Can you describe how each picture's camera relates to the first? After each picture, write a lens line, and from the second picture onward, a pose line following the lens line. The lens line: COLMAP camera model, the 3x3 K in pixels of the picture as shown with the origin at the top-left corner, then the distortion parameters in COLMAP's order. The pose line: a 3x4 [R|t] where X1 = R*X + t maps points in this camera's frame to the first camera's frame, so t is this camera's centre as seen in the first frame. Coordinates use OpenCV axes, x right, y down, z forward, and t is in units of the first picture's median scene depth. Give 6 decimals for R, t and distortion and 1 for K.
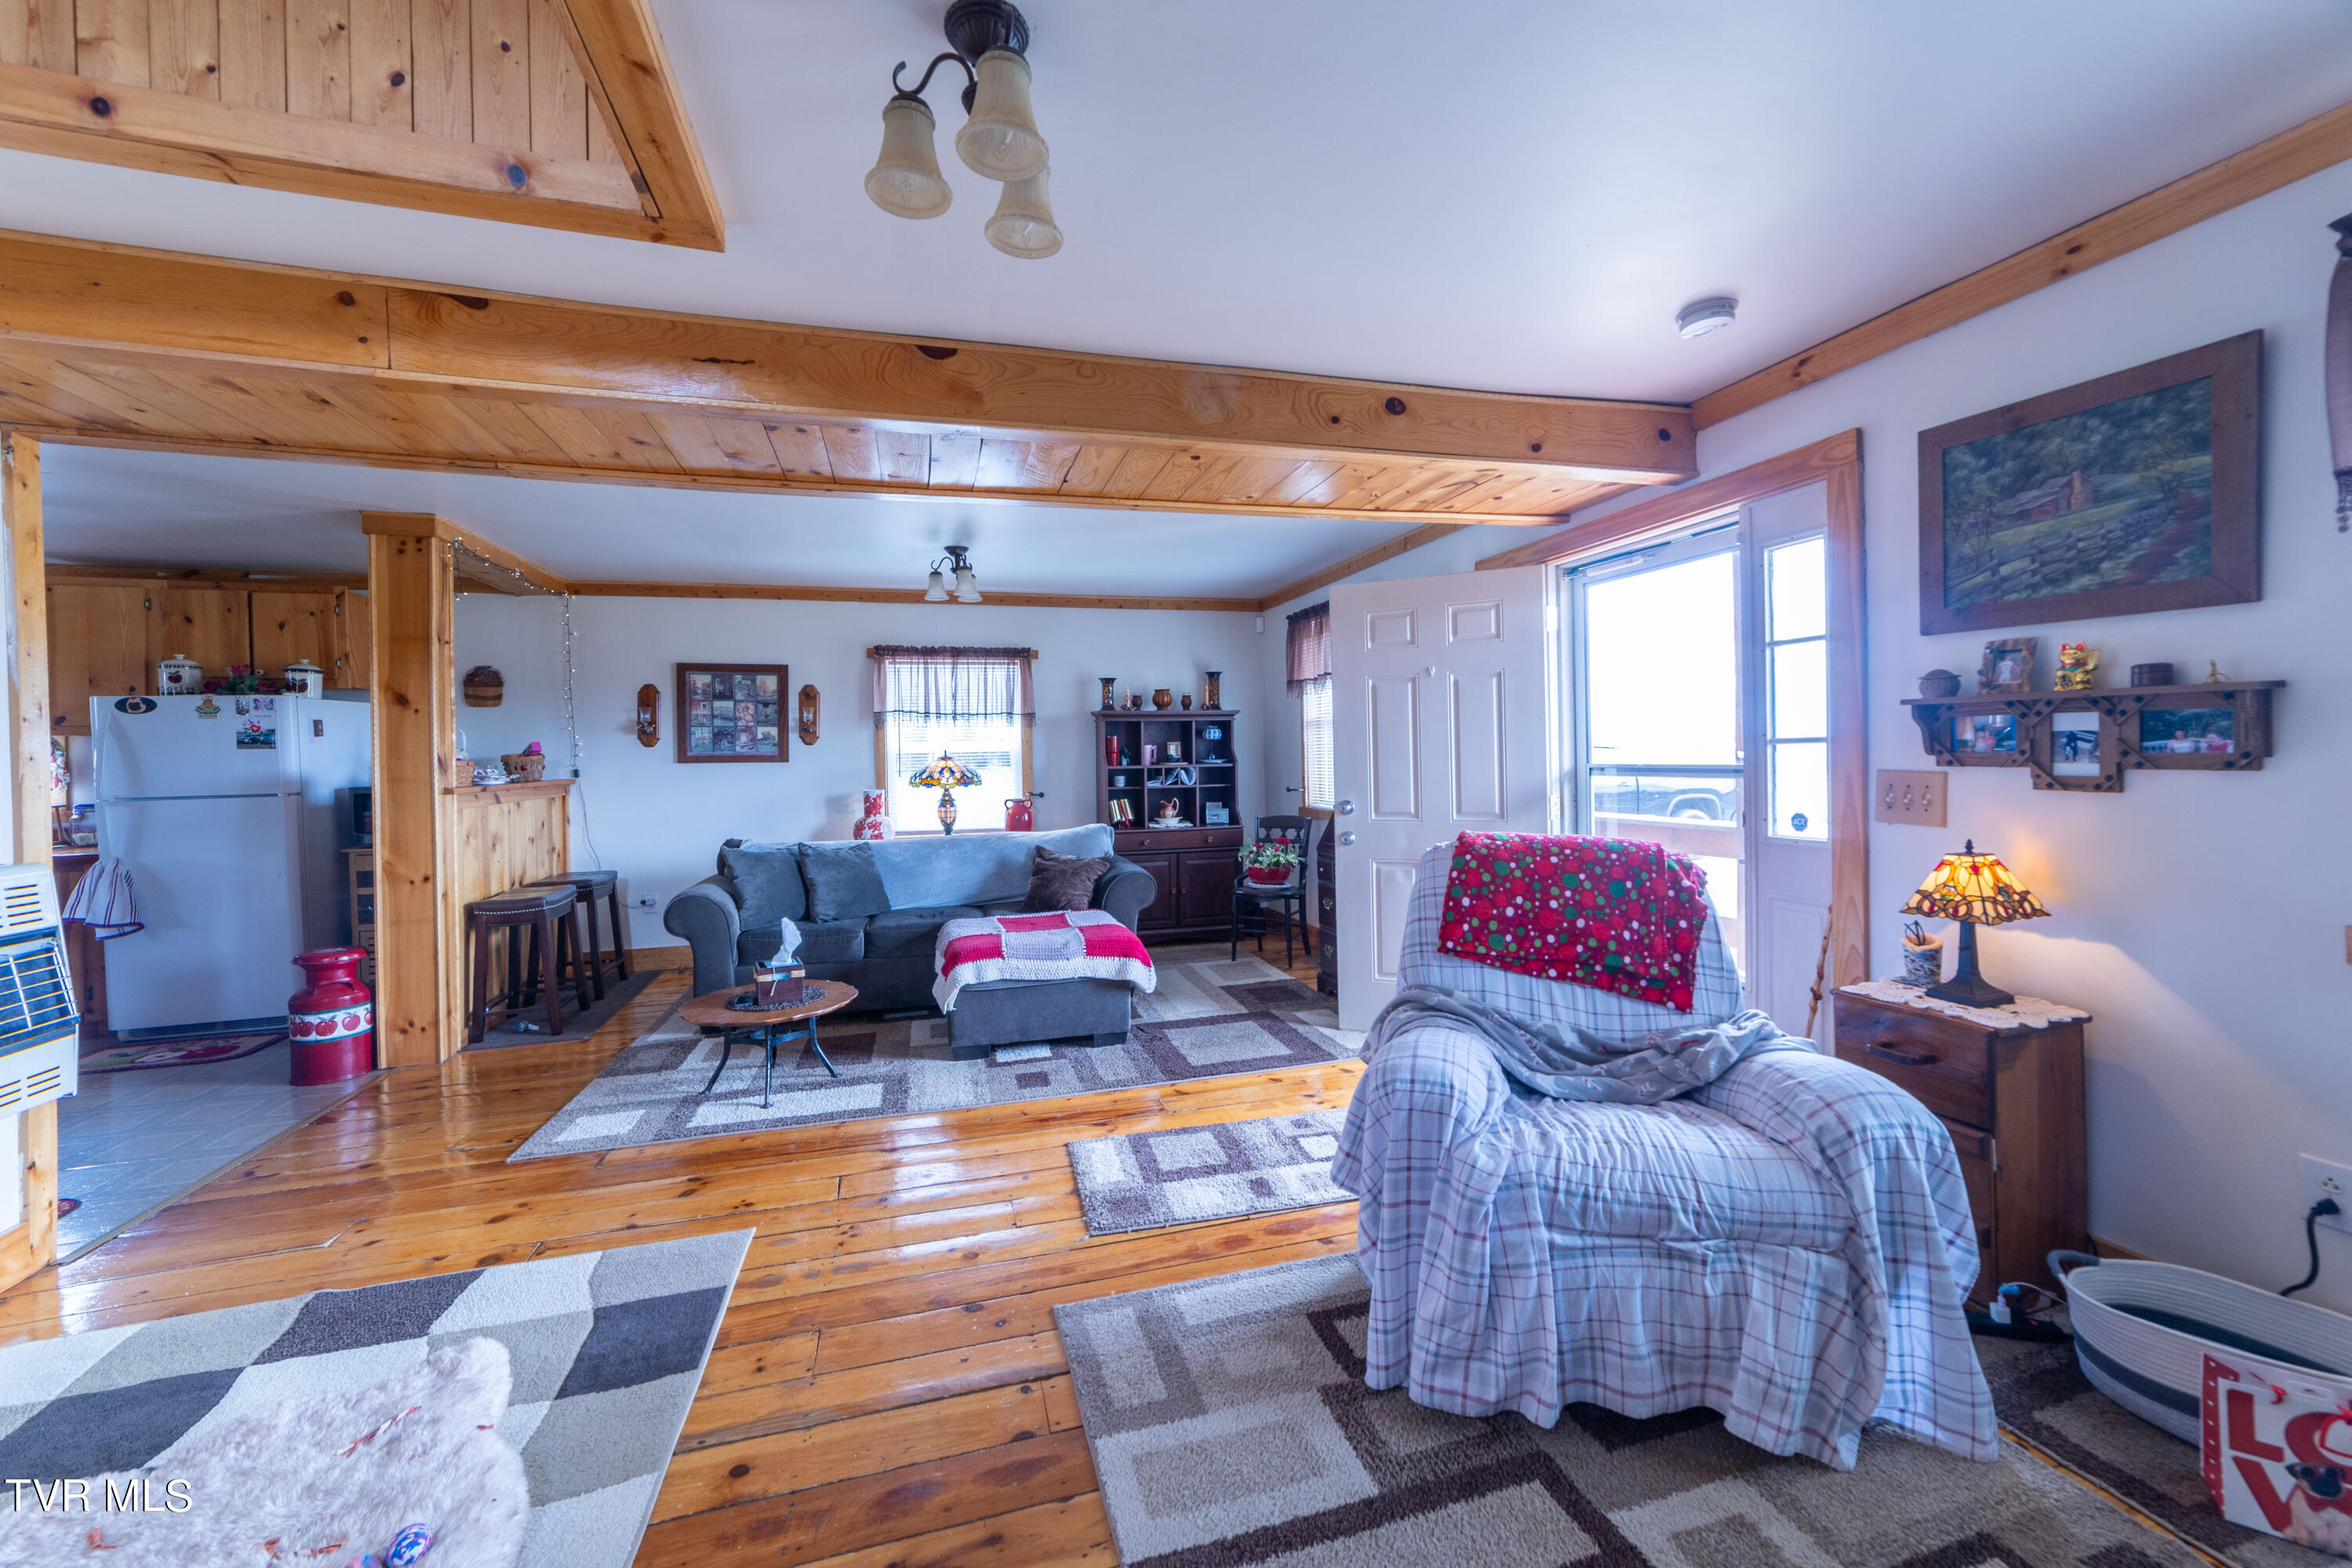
lens RADIAL K [[906.8, 0, 1173.7], [0, 906.8, 766.4], [0, 0, 1]] dist [-0.019314, 0.008256]
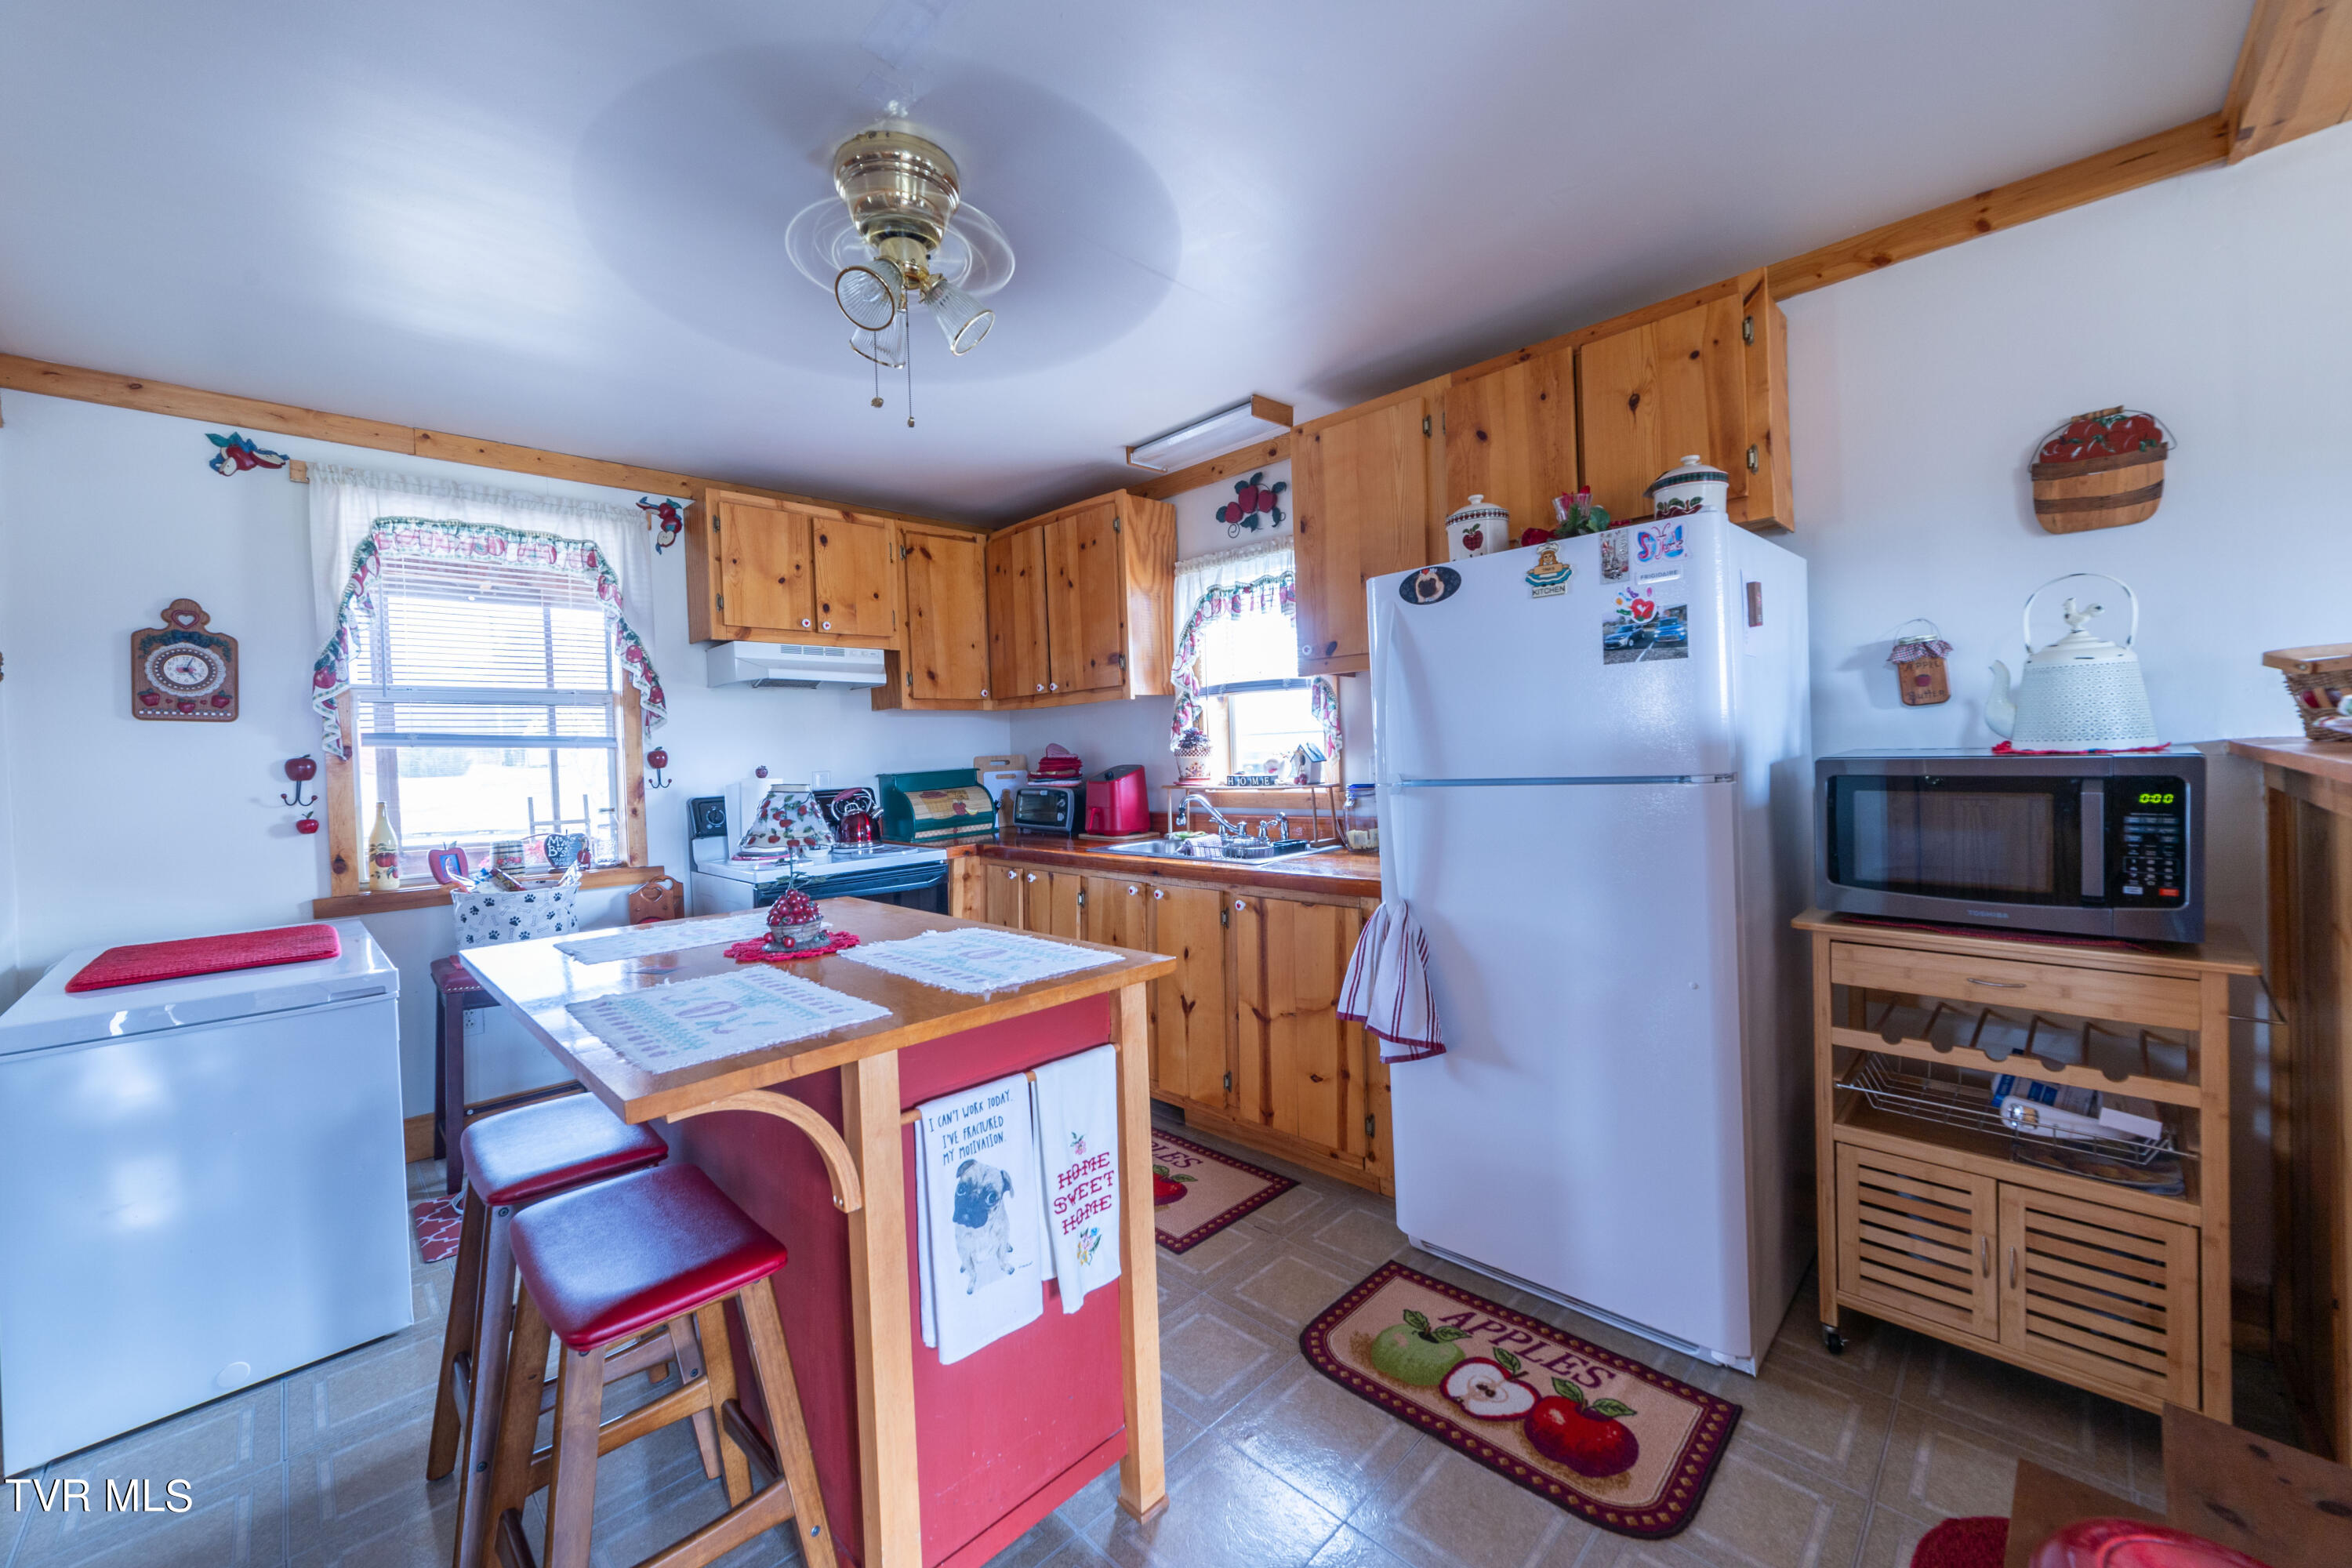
lens RADIAL K [[906.8, 0, 1173.7], [0, 906.8, 766.4], [0, 0, 1]] dist [-0.019314, 0.008256]
pose [[0.479760, 0.013323, -0.877299, -0.721249], [0.020857, 0.999429, 0.026584, 0.010859], [0.877152, -0.031051, 0.479208, 0.584949]]
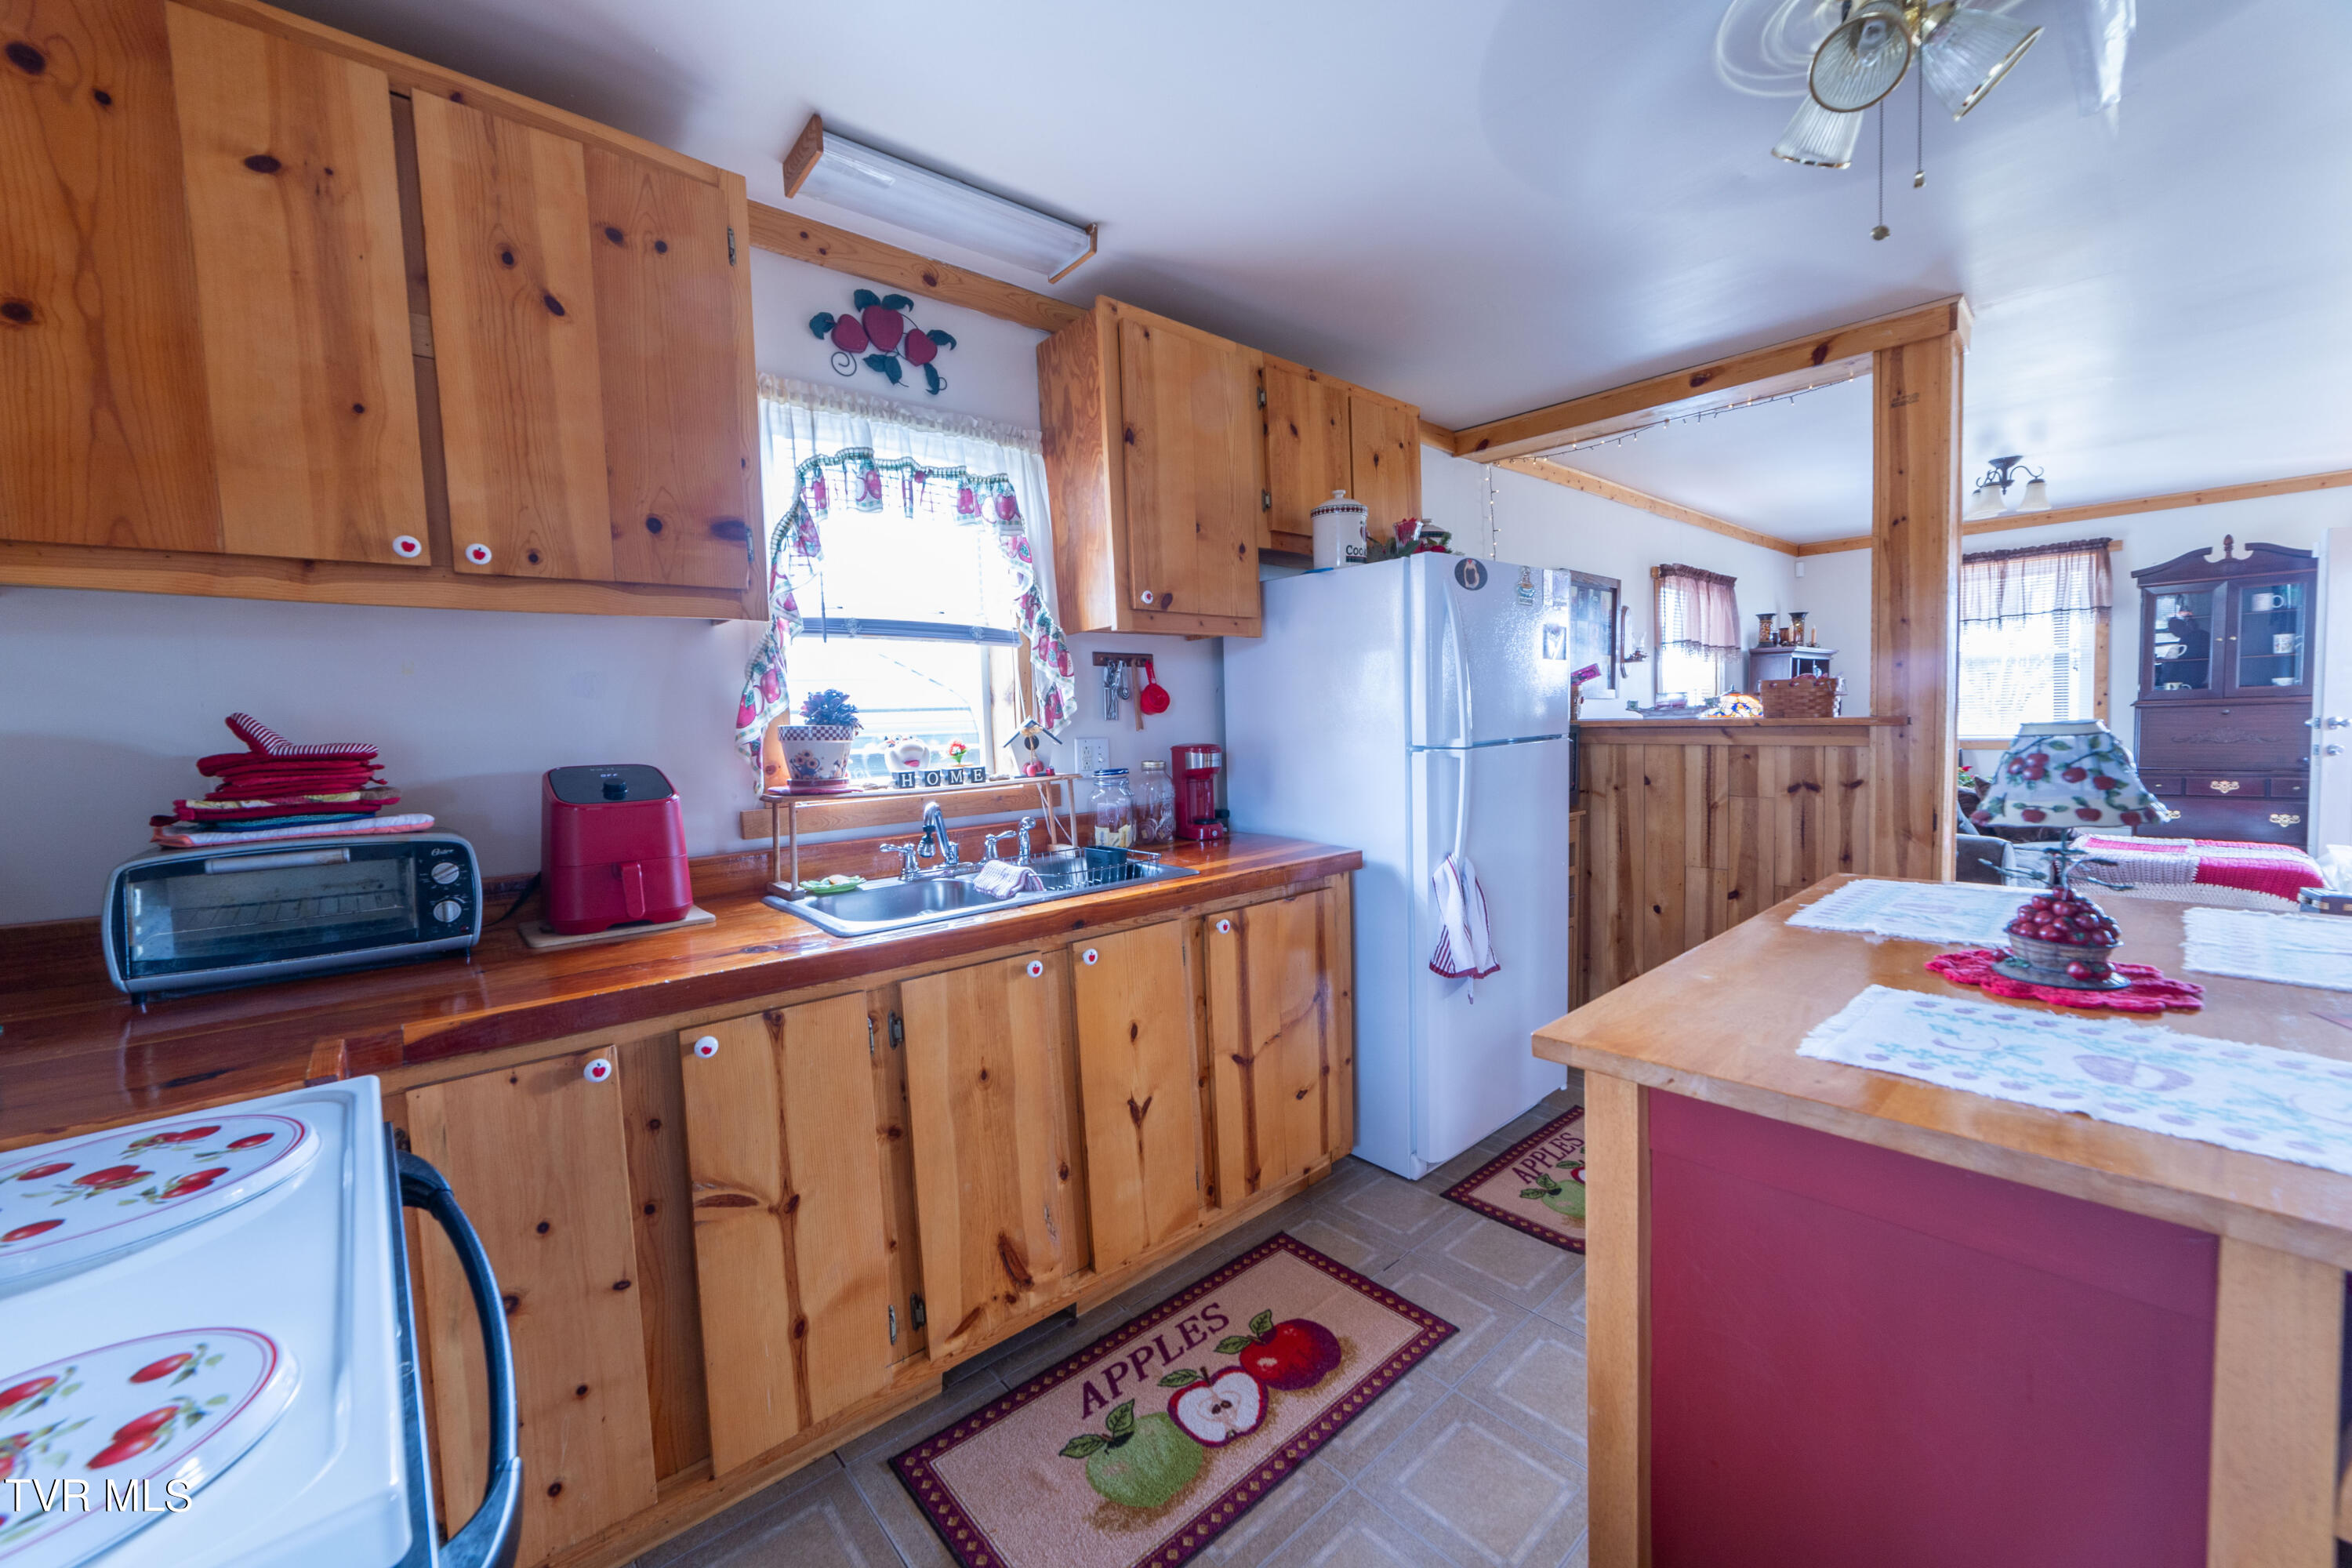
lens RADIAL K [[903.7, 0, 1181.9], [0, 903.7, 779.6], [0, 0, 1]] dist [-0.018242, 0.007565]
pose [[0.907894, -0.041692, 0.417122, -1.401482], [0.023052, 0.998502, 0.049628, 0.023267], [-0.418566, -0.035441, 0.907495, 0.514811]]
